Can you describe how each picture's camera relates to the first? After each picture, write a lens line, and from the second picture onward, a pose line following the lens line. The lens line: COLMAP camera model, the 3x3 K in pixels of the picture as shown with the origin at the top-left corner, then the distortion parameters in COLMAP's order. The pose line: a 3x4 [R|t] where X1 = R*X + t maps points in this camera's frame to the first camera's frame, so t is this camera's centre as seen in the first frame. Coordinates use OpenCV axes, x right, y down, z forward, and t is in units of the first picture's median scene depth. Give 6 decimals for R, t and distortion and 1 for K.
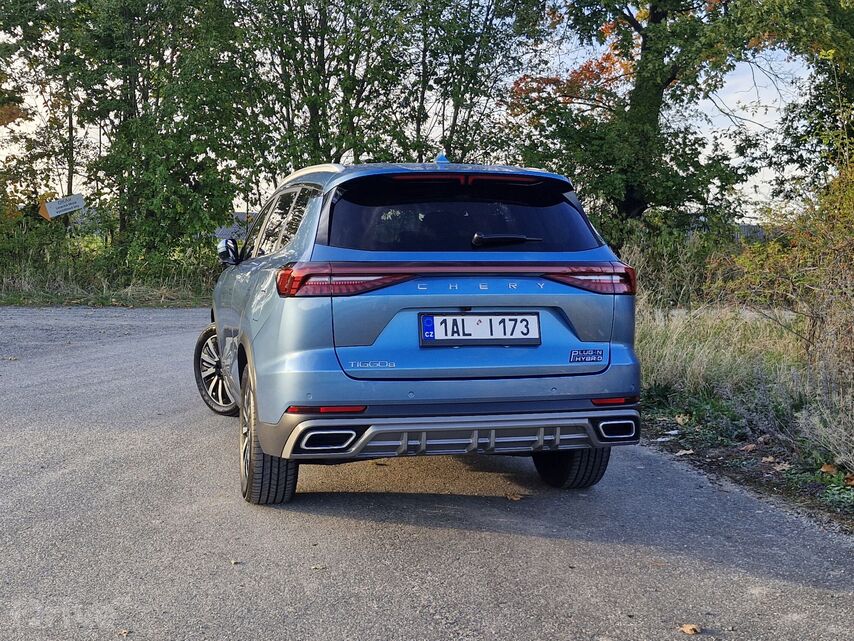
lens RADIAL K [[1282.1, 0, 423.5], [0, 1282.1, 319.5], [0, 0, 1]] dist [0.179424, 0.000000]
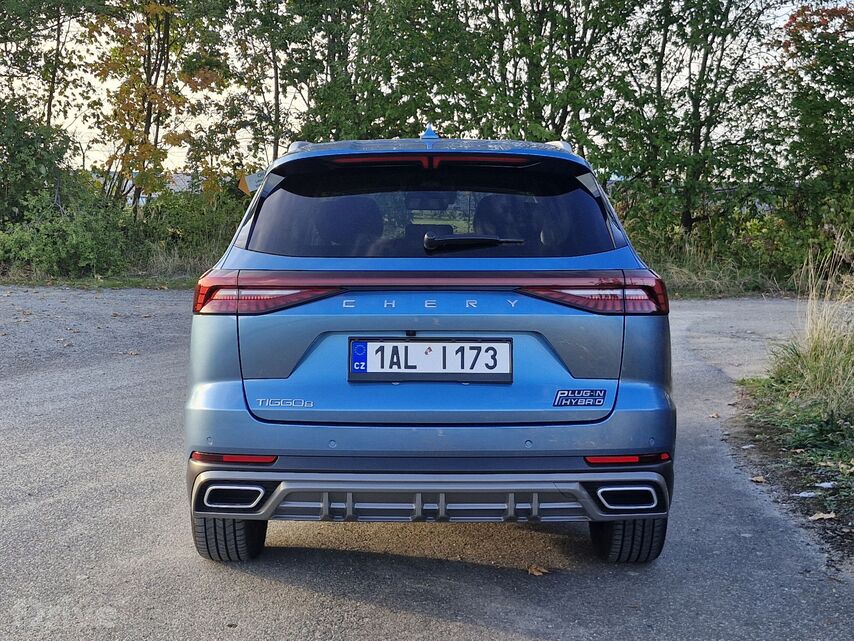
lens RADIAL K [[1282.1, 0, 429.4], [0, 1282.1, 327.7], [0, 0, 1]] dist [0.179424, 0.000000]
pose [[0.960515, 0.017469, -0.277681, 0.253549], [-0.012120, 0.999707, 0.020969, -0.027334], [0.277965, -0.016776, 0.960445, 0.269364]]
